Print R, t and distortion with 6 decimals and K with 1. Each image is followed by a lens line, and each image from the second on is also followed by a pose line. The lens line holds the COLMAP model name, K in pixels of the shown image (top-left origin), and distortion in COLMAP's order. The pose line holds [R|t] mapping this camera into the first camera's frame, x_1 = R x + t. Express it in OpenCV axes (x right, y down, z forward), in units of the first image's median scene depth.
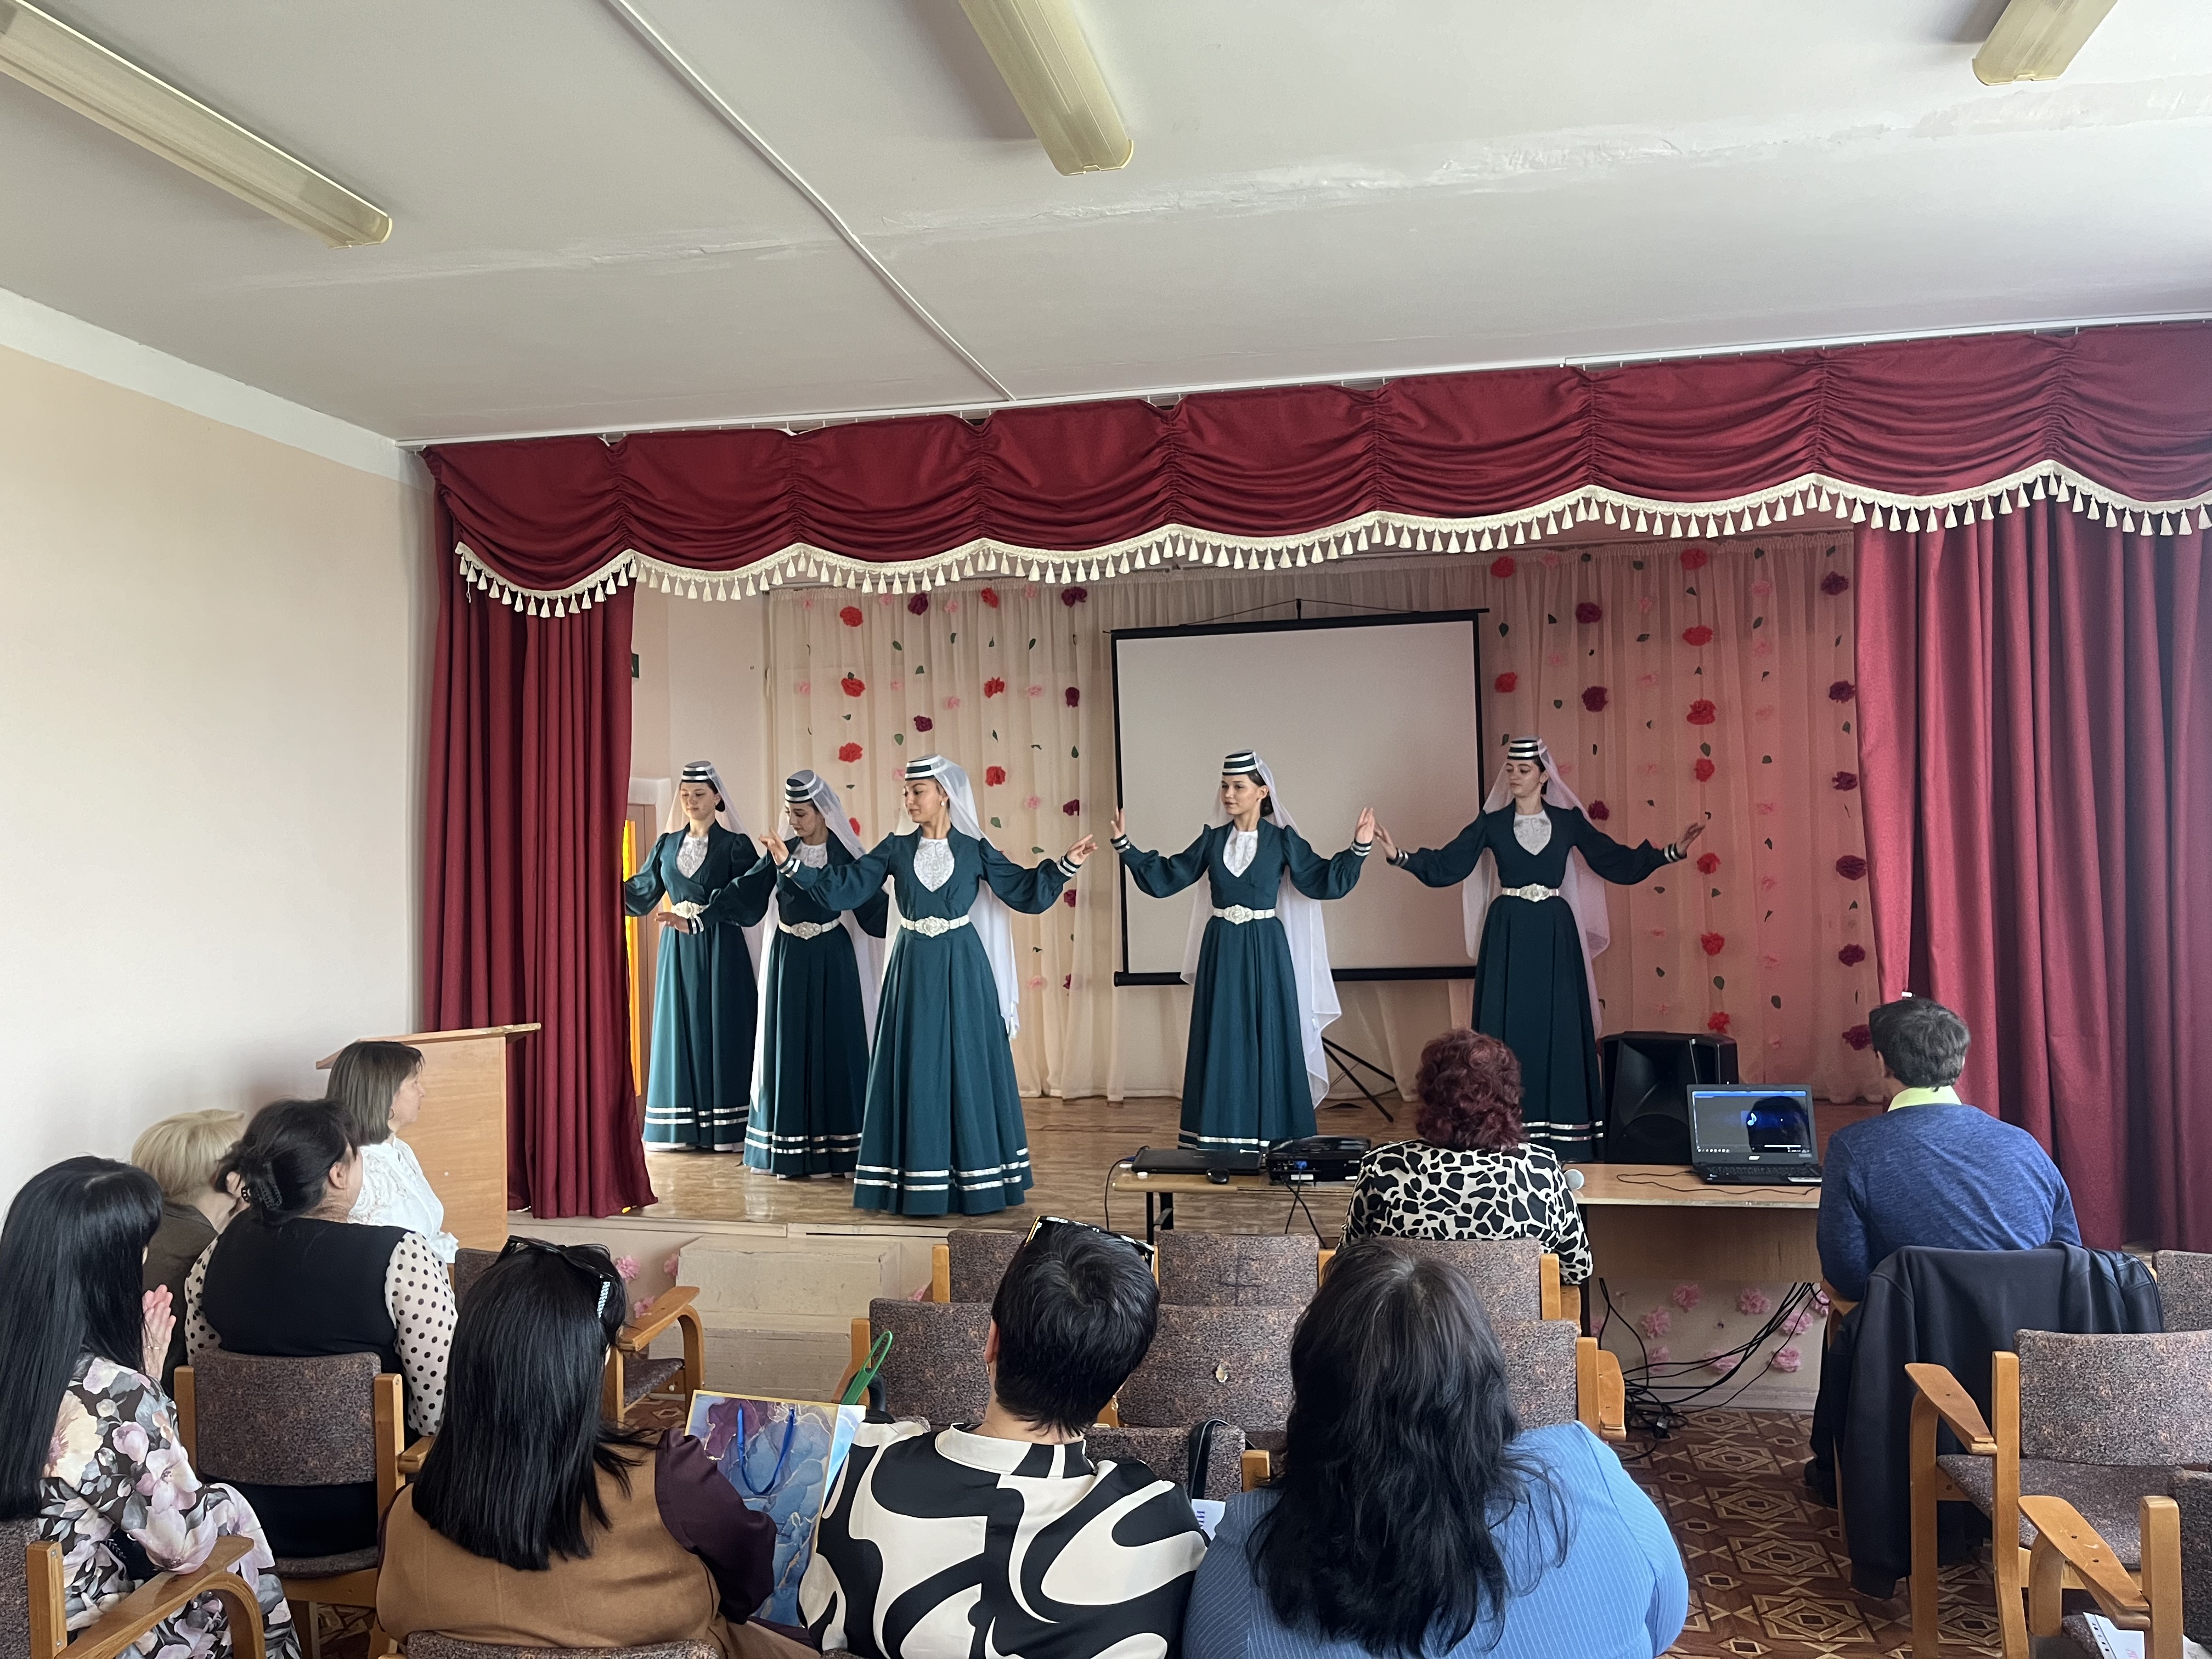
lens RADIAL K [[1671.8, 0, 1091.8], [0, 1671.8, 833.9], [0, 0, 1]] dist [0.075463, -0.104041]
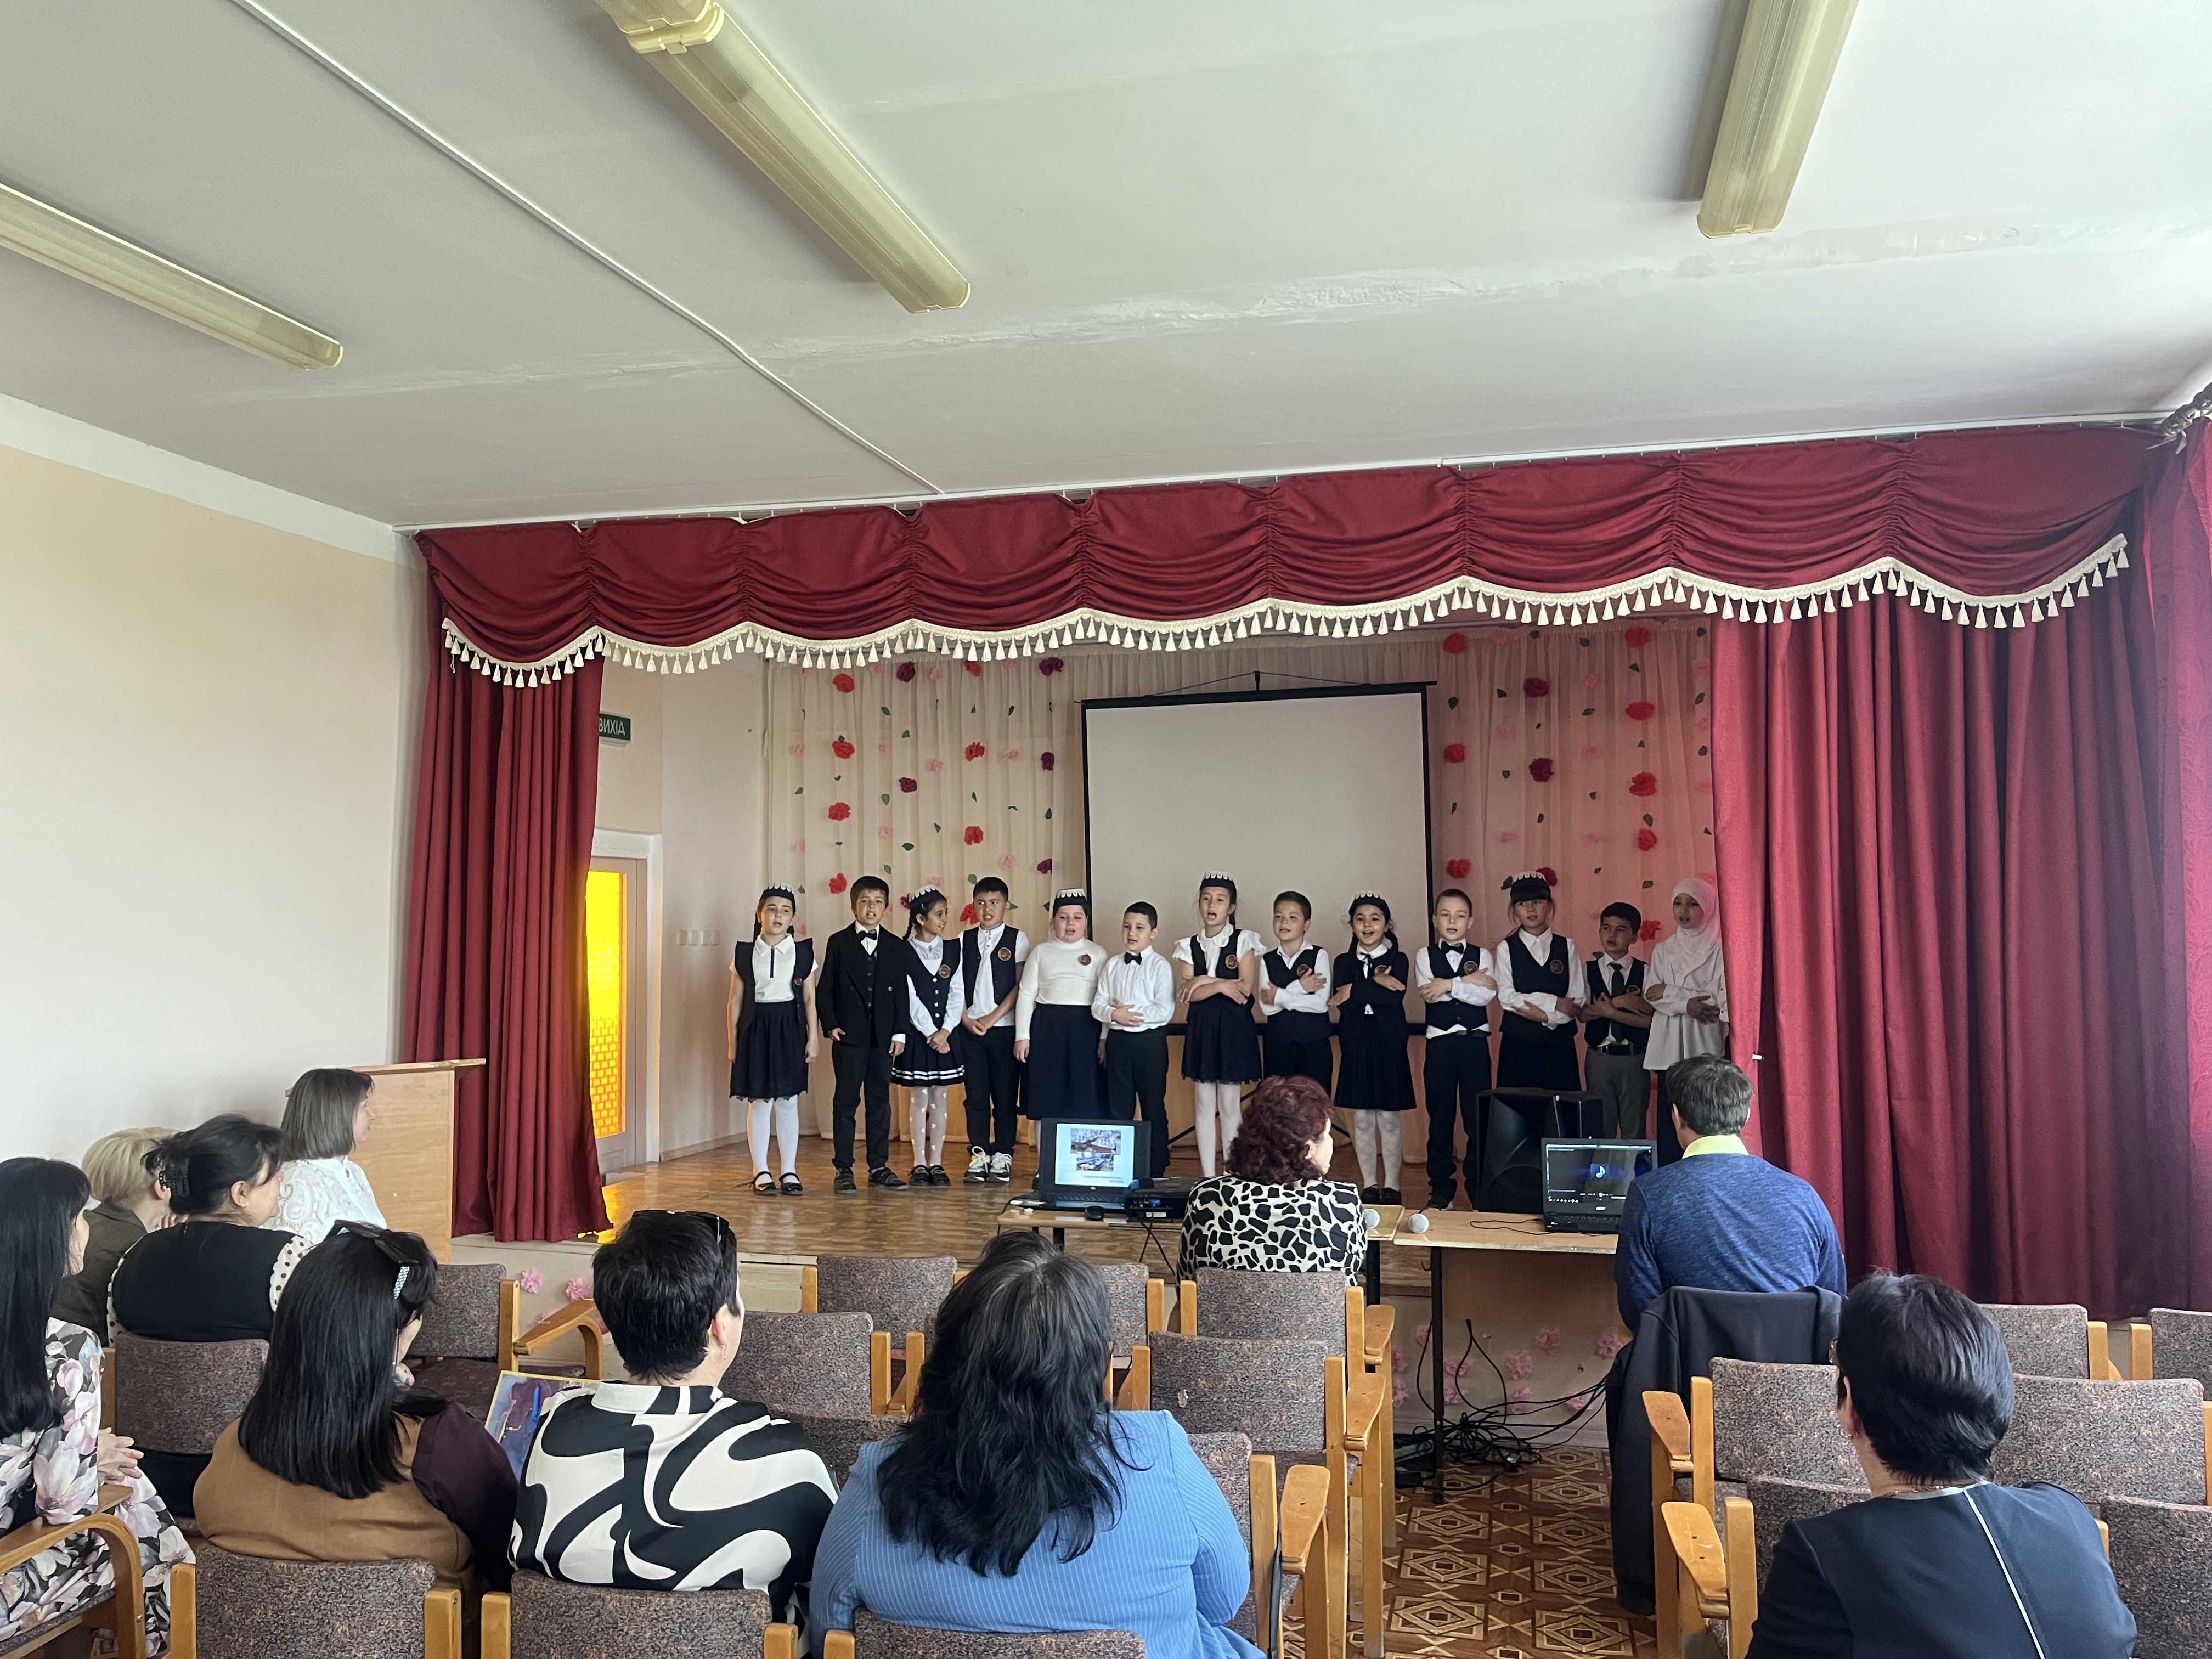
lens RADIAL K [[1671.8, 0, 1089.1], [0, 1671.8, 837.0], [0, 0, 1]] dist [0.075463, -0.104041]
pose [[0.998664, 0.013531, -0.049872, 0.107623], [-0.015092, 0.999404, -0.031061, -0.003437], [0.049422, 0.031772, 0.998272, -0.074162]]
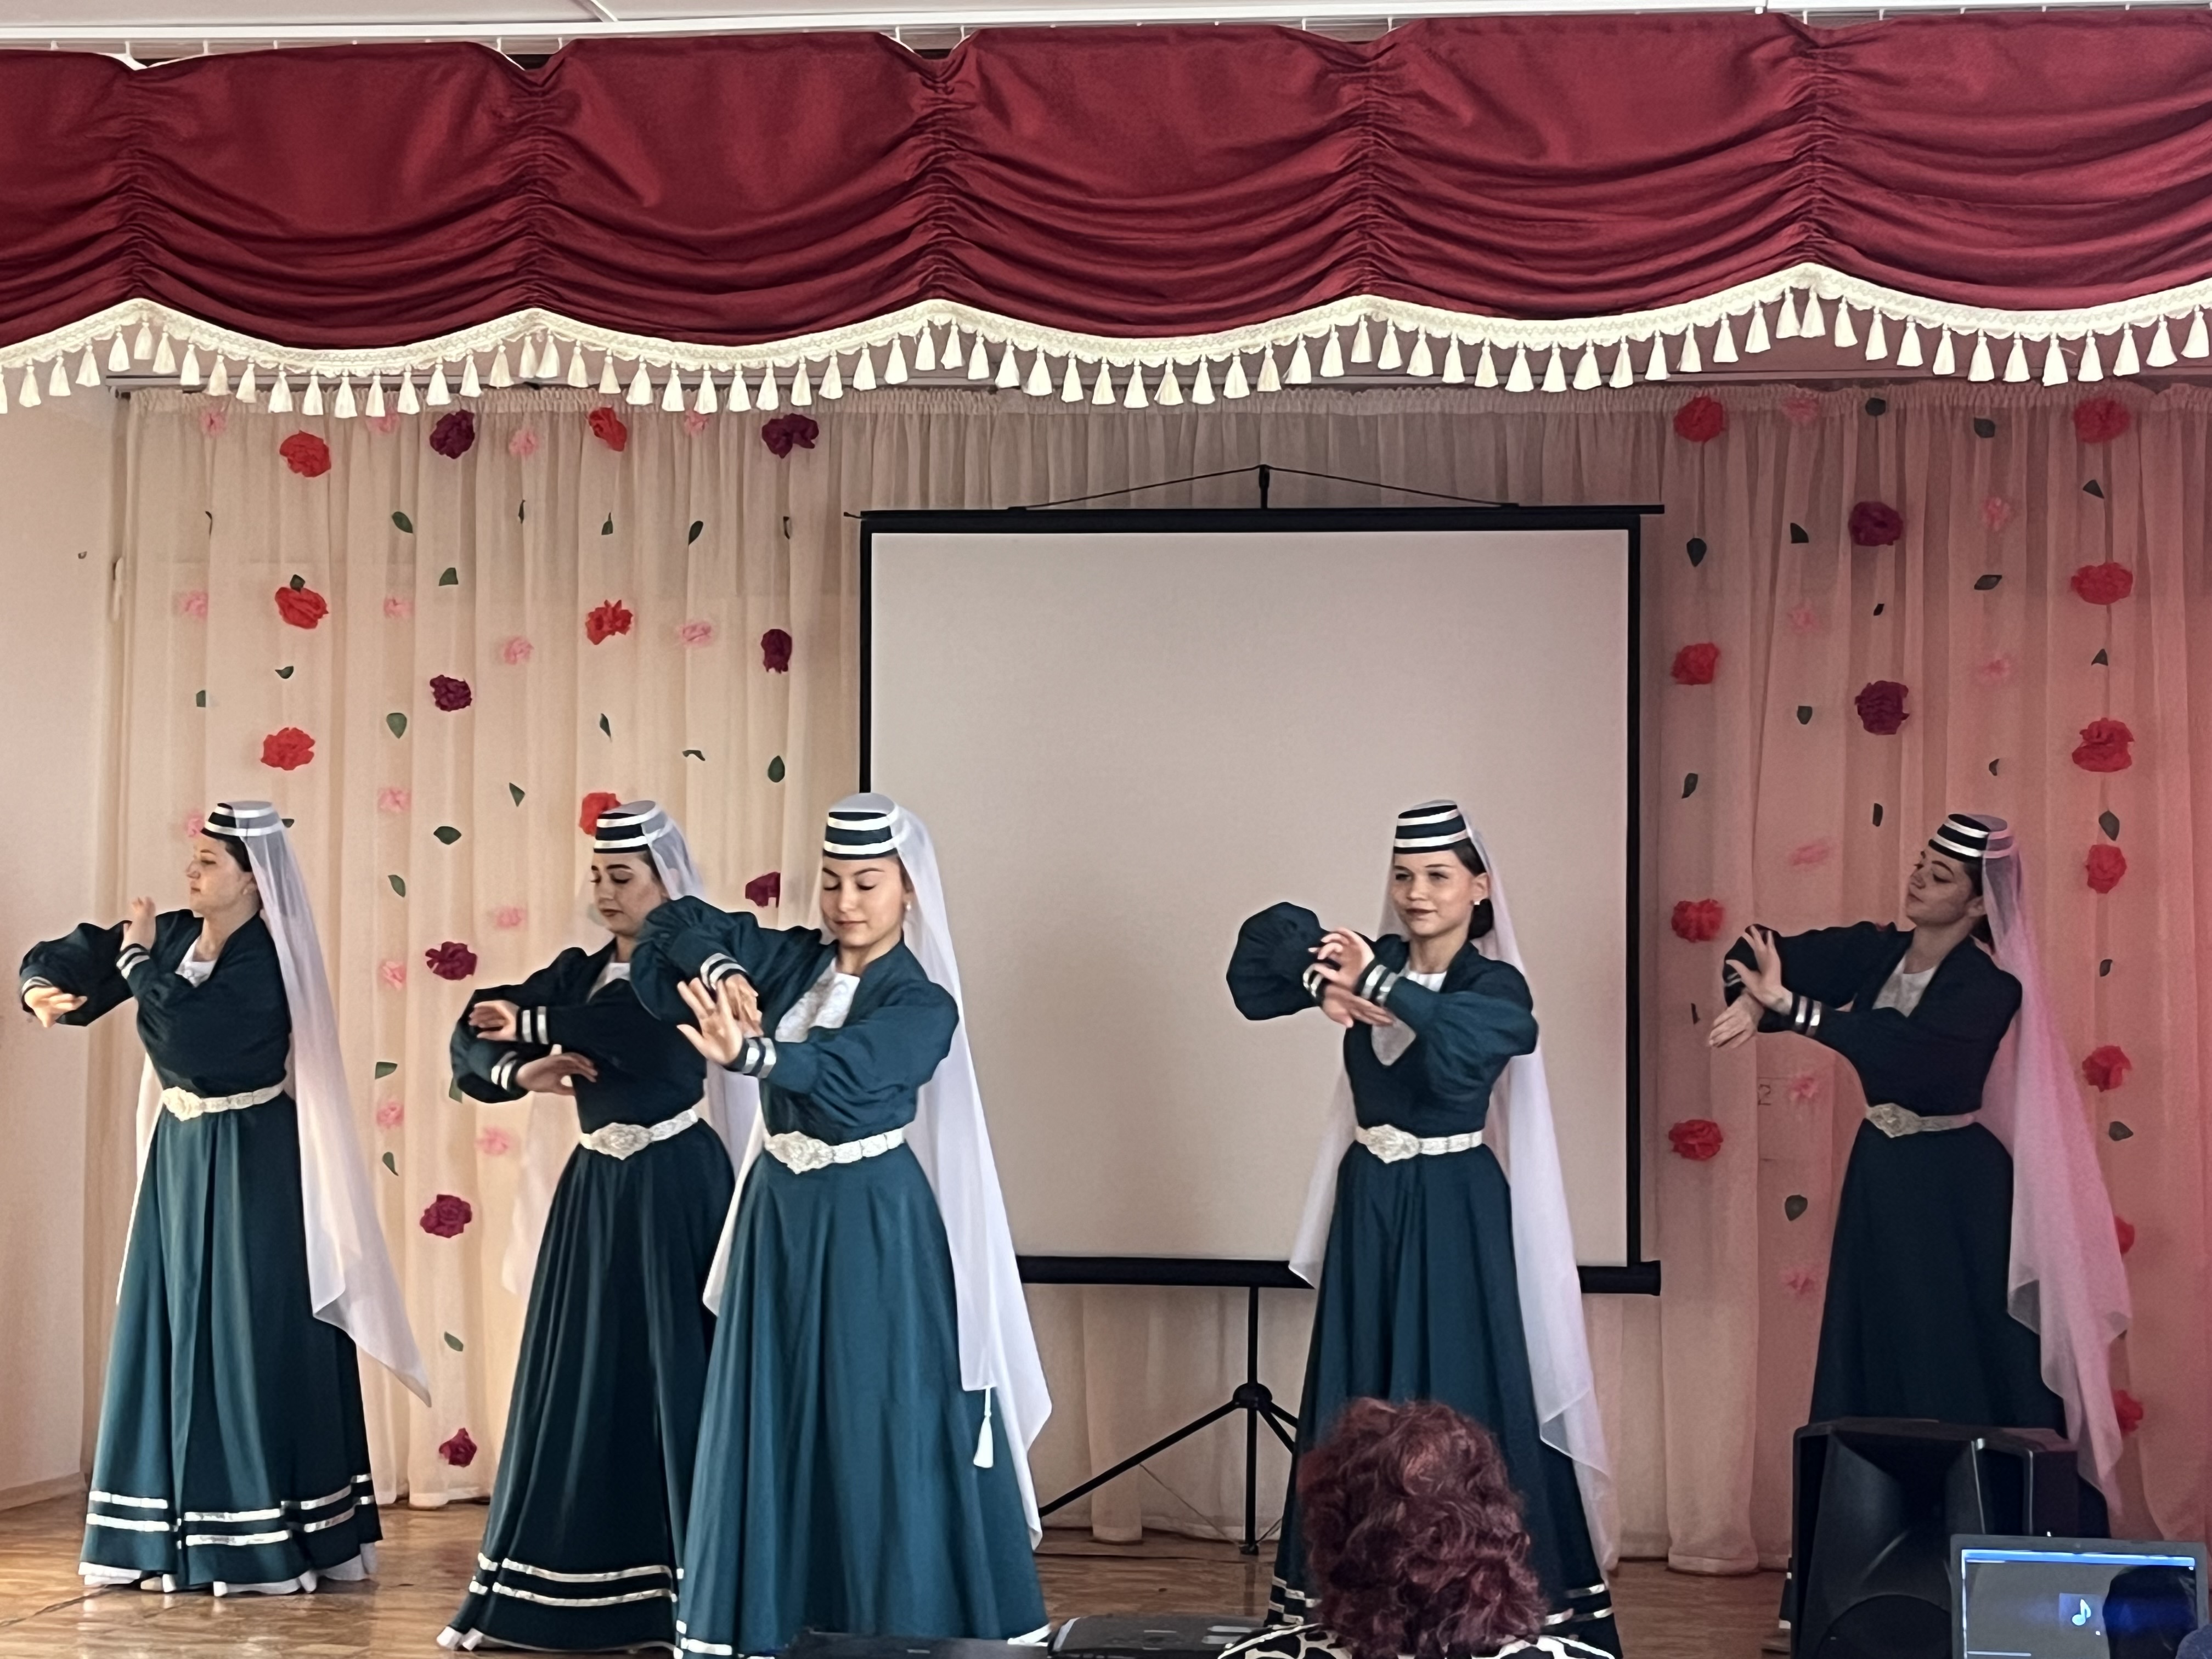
lens RADIAL K [[3687.7, 0, 1047.8], [0, 3687.7, 870.6], [0, 0, 1]] dist [0.083306, 0.000000]
pose [[0.998523, 0.043509, 0.032542, 0.052549], [-0.042825, 0.998853, -0.021437, -0.003931], [-0.033437, 0.020011, 0.999240, -0.034482]]
